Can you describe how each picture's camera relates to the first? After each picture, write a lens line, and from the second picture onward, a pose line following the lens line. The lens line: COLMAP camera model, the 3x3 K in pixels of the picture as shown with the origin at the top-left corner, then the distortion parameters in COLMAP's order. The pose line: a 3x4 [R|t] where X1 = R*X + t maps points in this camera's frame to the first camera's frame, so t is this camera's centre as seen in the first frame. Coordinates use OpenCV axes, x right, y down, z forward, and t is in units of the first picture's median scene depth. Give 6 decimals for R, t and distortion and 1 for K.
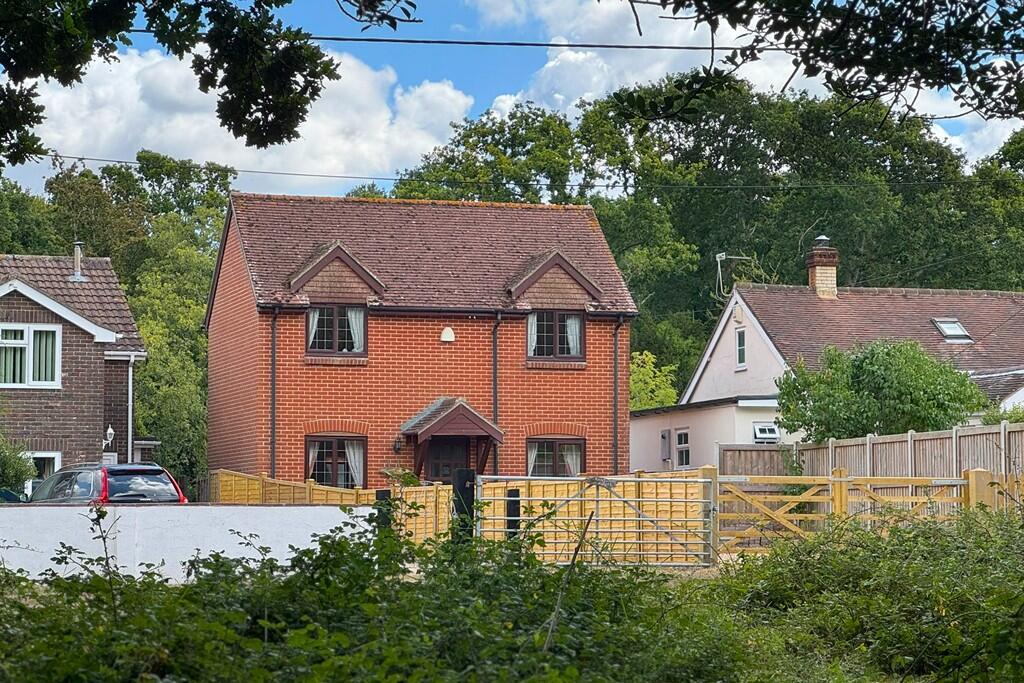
lens RADIAL K [[2594.1, 0, 512.2], [0, 2594.1, 341.5], [0, 0, 1]] dist [-0.117368, 0.000000]
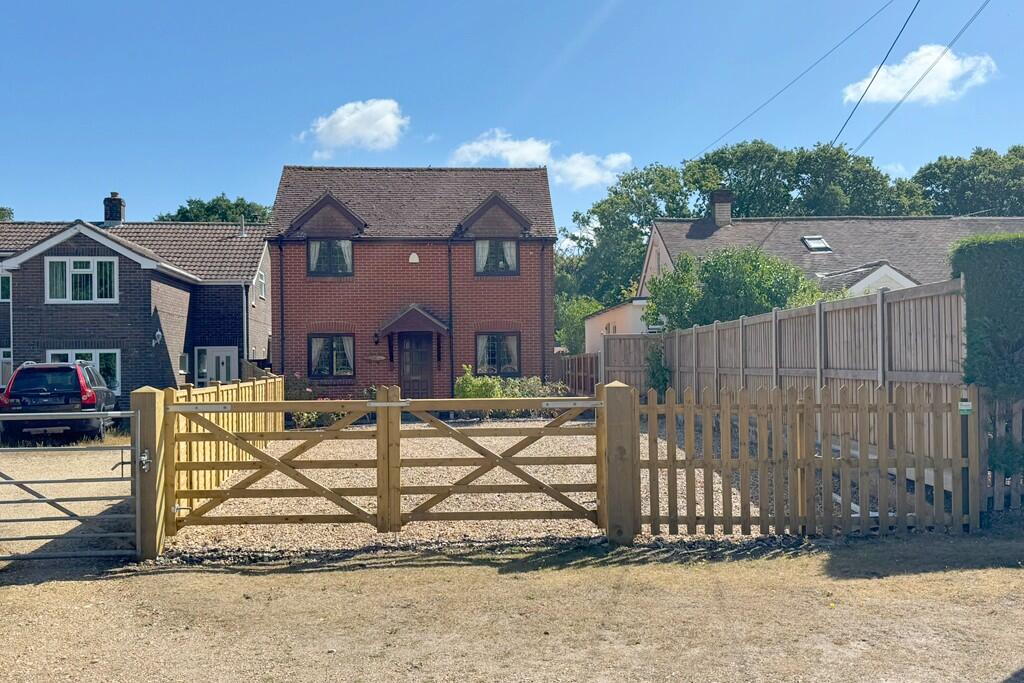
lens RADIAL K [[939.3, 0, 508.8], [0, 939.3, 343.7], [0, 0, 1]] dist [0.009848, 0.000000]
pose [[0.970687, -0.014042, -0.239936, 0.141903], [0.026627, 0.998430, 0.049289, 0.019477], [0.238867, -0.054233, 0.969537, 0.532761]]
